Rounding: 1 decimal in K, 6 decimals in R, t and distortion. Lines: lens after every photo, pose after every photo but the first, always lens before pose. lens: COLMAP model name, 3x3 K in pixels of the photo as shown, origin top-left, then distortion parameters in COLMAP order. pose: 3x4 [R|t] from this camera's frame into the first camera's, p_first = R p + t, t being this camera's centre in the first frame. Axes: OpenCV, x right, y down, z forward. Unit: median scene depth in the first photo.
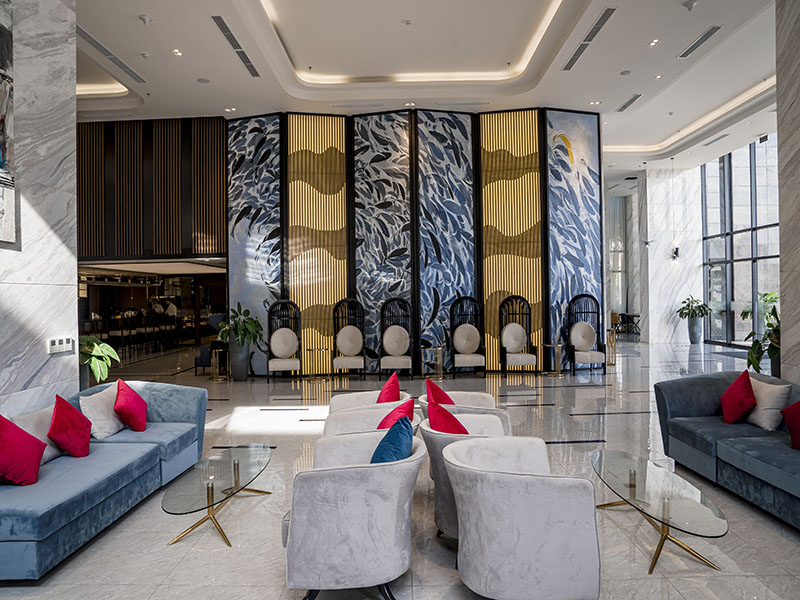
lens RADIAL K [[570.4, 0, 415.0], [0, 570.4, 290.4], [0, 0, 1]] dist [-0.129797, 0.088141]
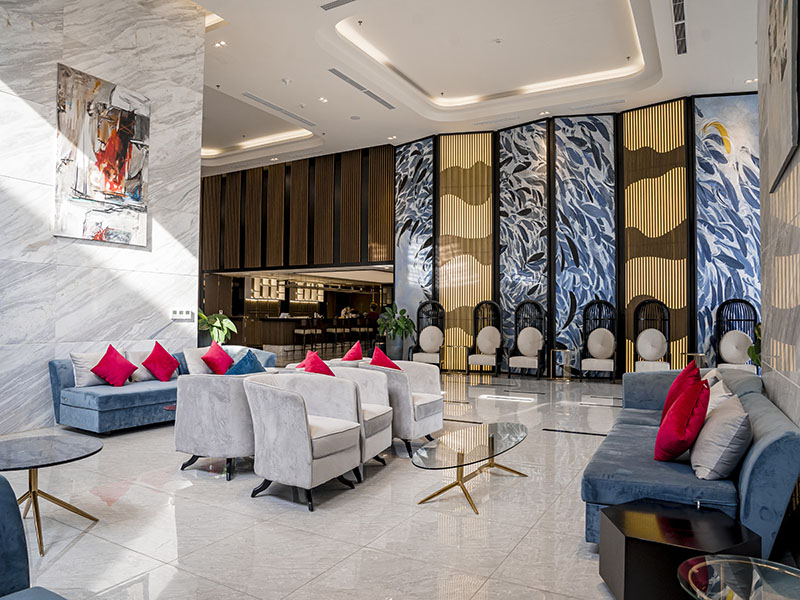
lens RADIAL K [[570.4, 0, 386.1], [0, 570.4, 293.6], [0, 0, 1]] dist [-0.129797, 0.088141]
pose [[0.861577, 0.007432, -0.507572, 0.255978], [-0.019833, 0.999622, -0.019029, 0.024704], [0.507239, 0.026462, 0.861399, -0.019817]]
